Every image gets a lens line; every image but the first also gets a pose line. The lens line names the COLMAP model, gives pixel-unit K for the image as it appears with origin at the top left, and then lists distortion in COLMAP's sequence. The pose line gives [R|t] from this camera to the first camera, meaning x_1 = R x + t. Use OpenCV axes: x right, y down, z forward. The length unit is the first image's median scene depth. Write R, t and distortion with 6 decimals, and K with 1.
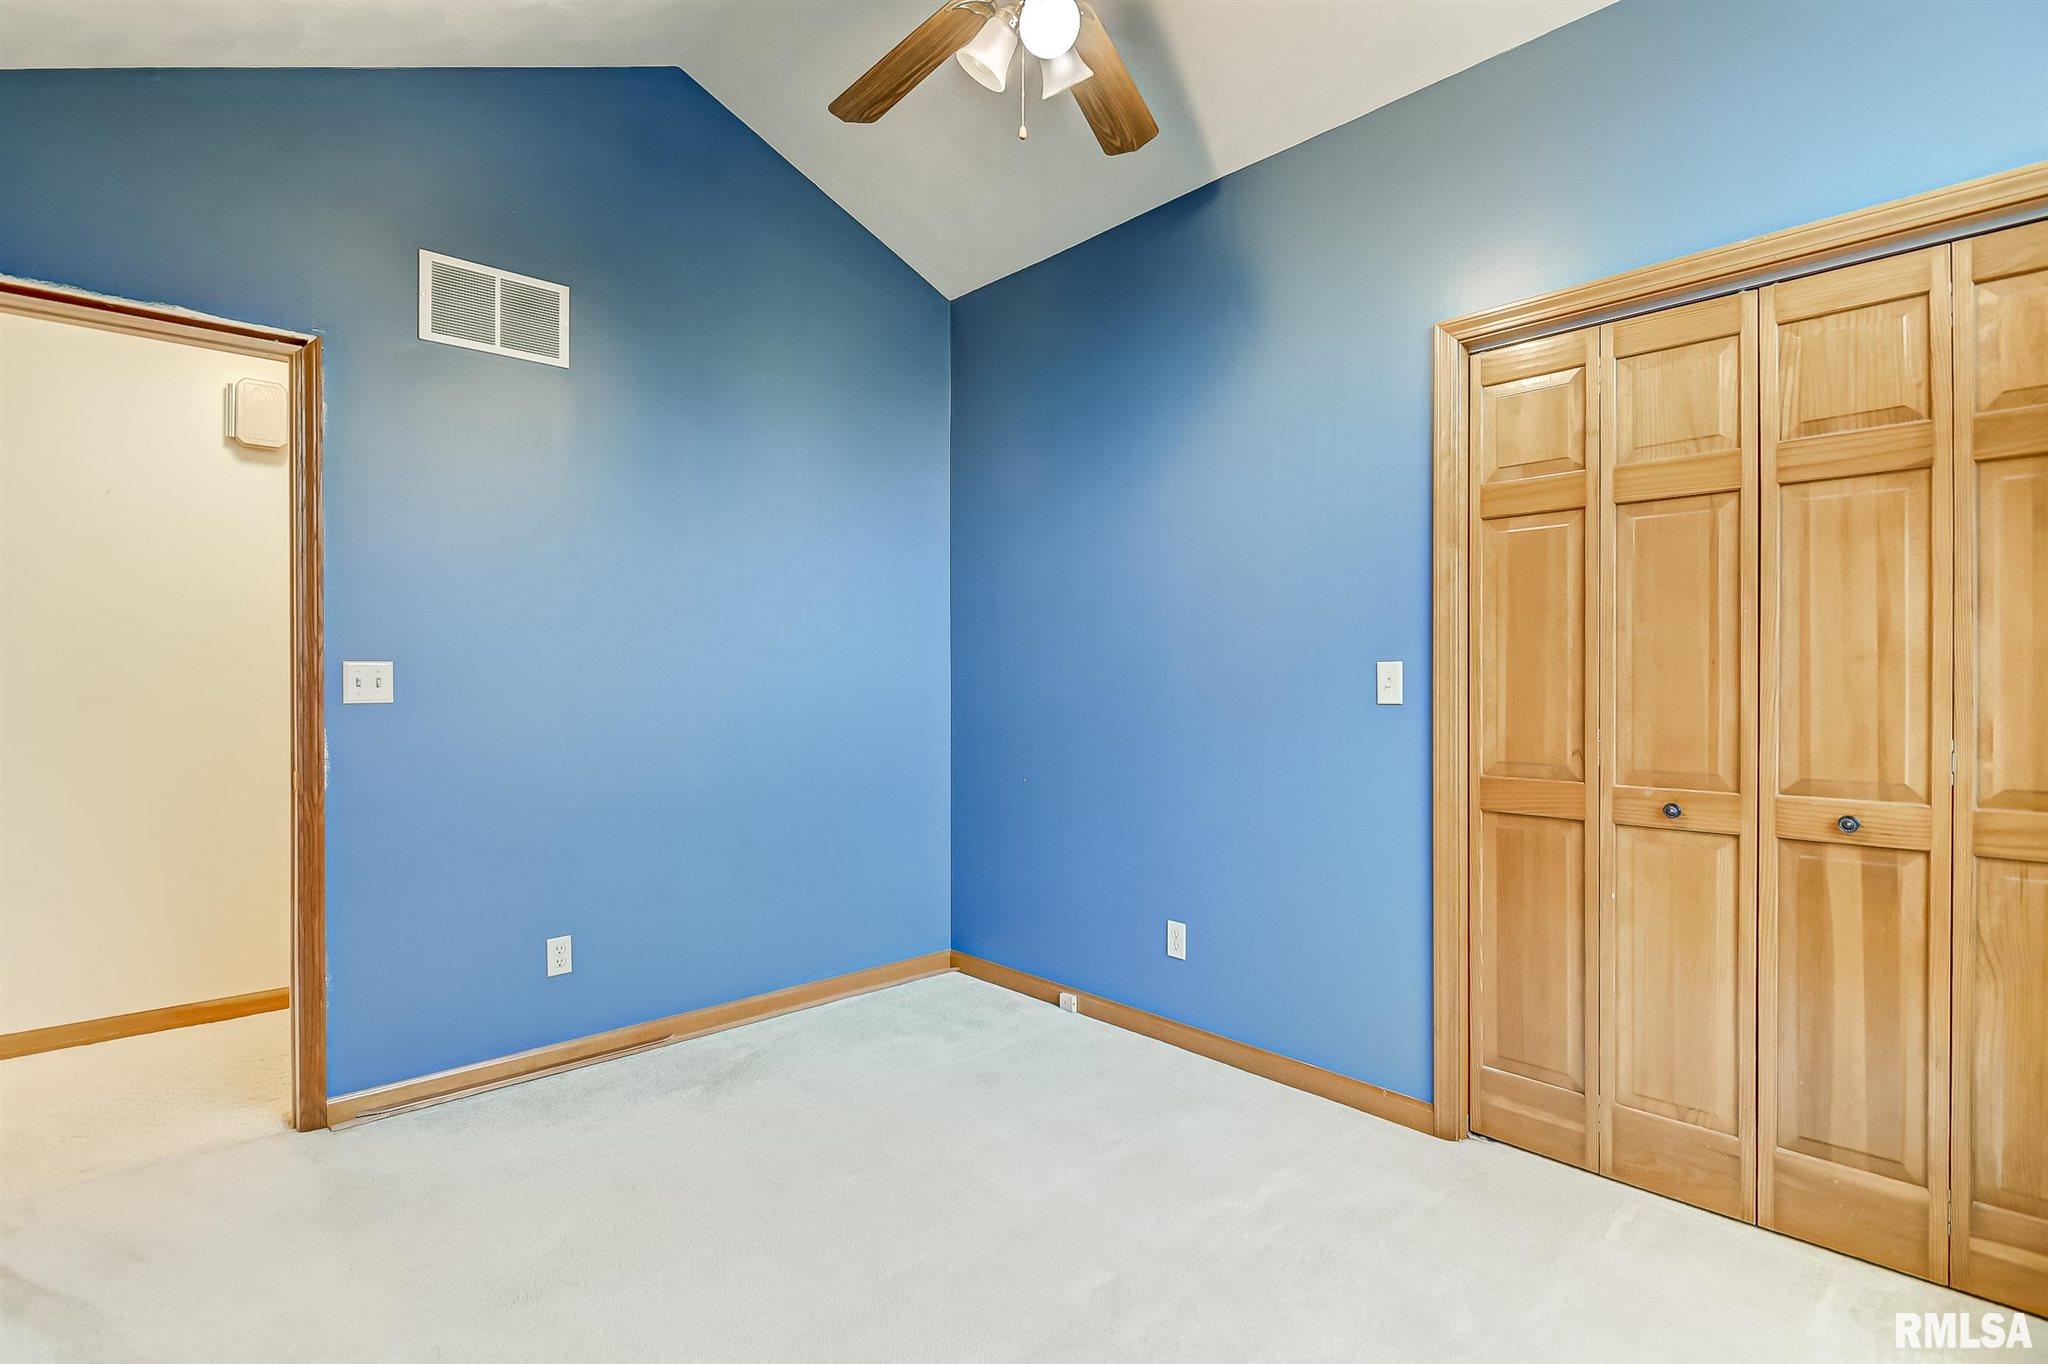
lens RADIAL K [[978.2, 0, 1024.5], [0, 978.2, 675.2], [0, 0, 1]] dist [0.011973, -0.010877]
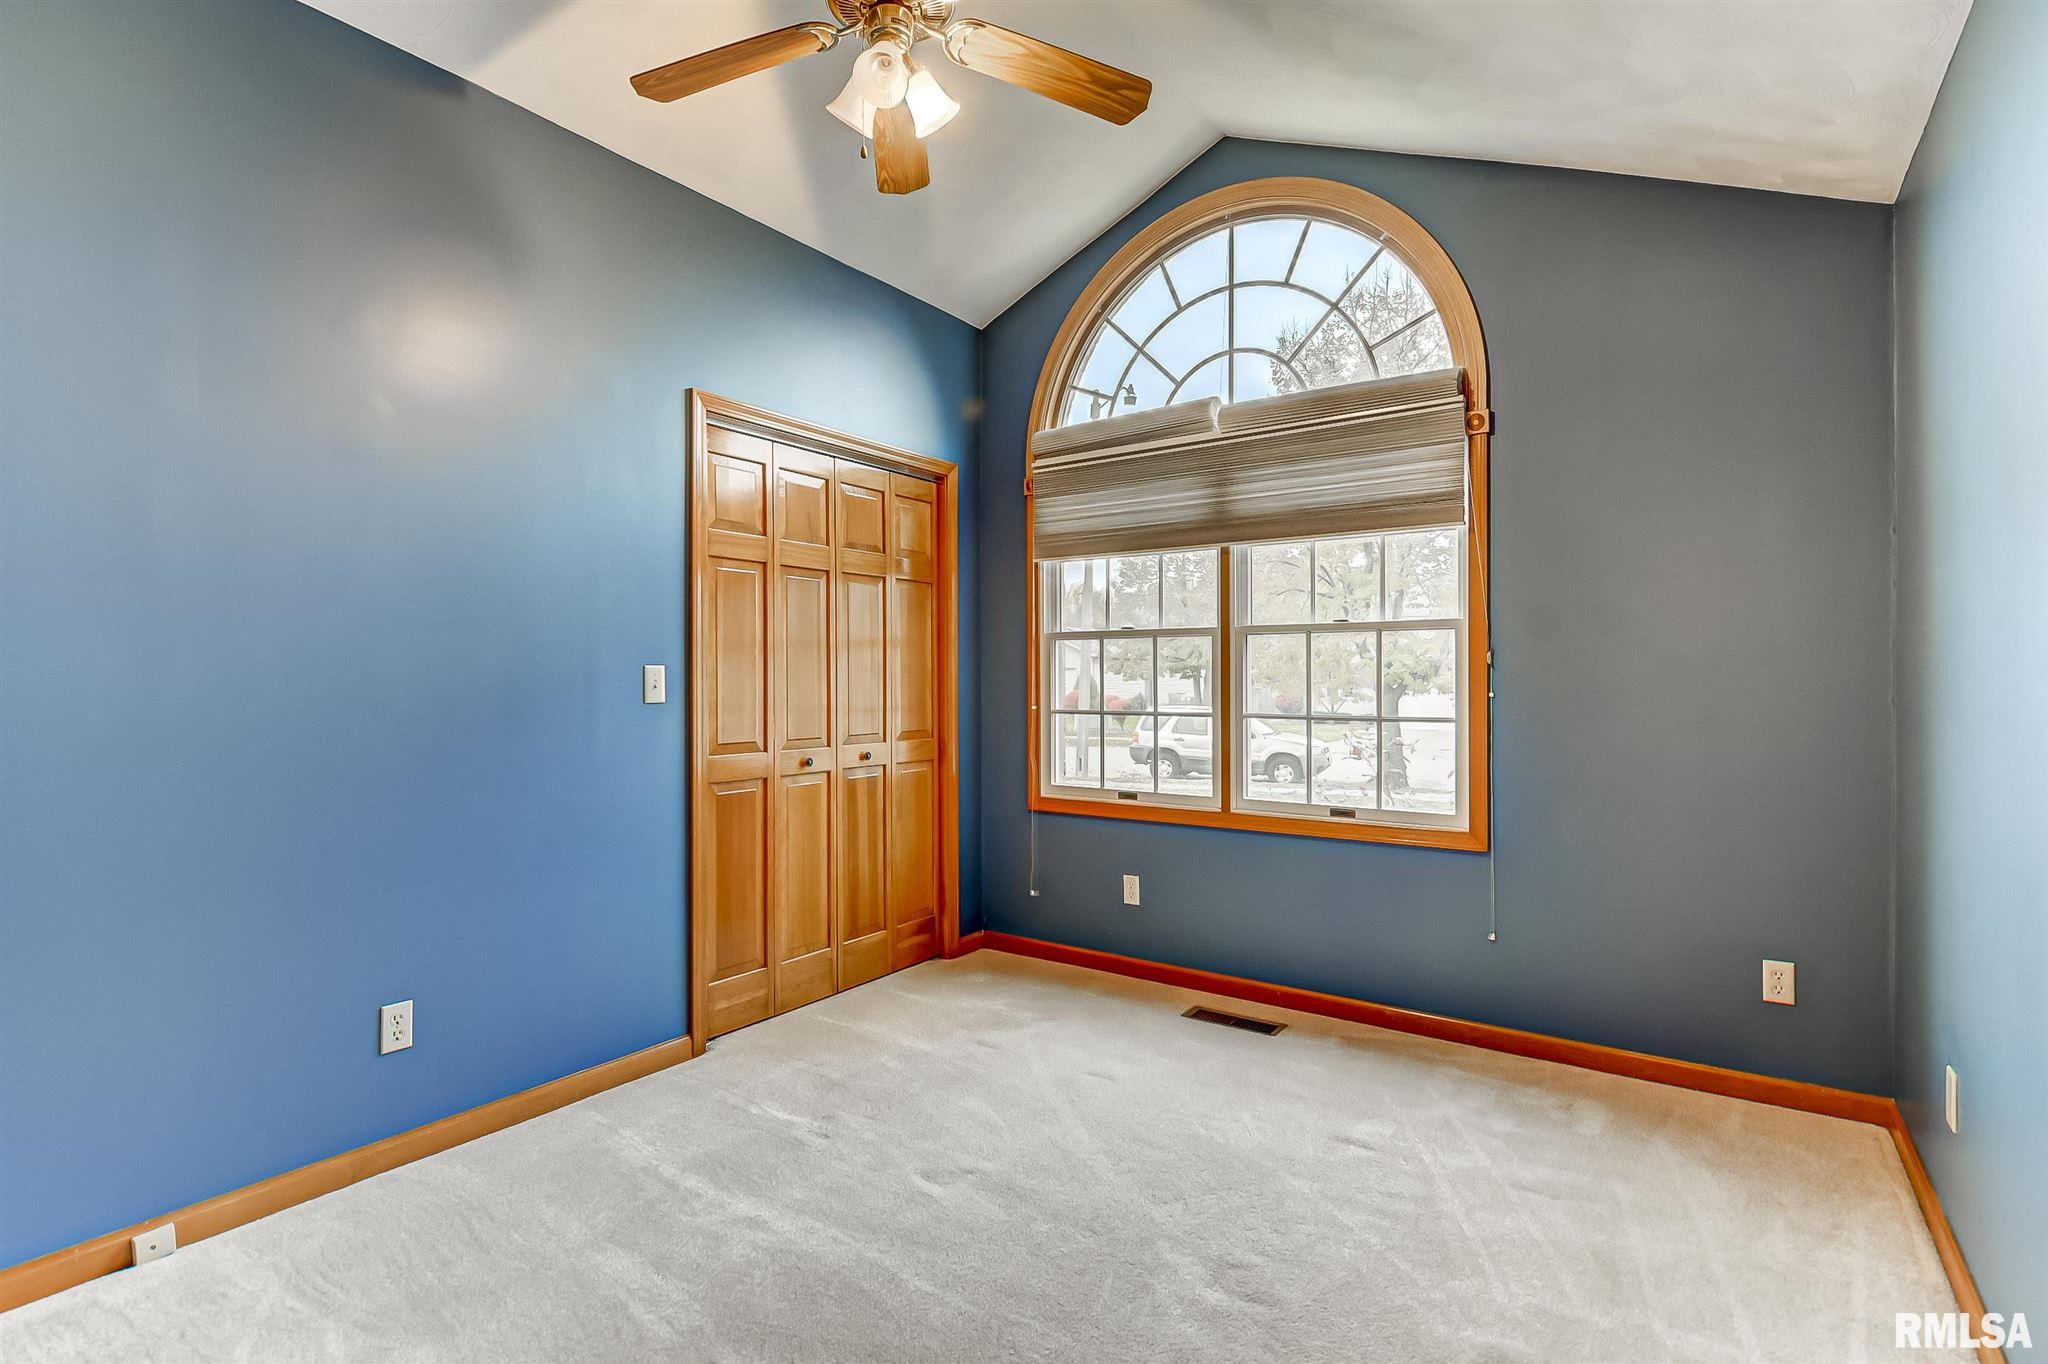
lens RADIAL K [[978.2, 0, 1029.2], [0, 978.2, 684.9], [0, 0, 1]] dist [0.011973, -0.010877]
pose [[-0.212624, 0.002158, 0.977132, -0.898271], [0.001694, 0.999997, -0.001840, 0.012998], [-0.977133, 0.001264, -0.212627, 0.895398]]
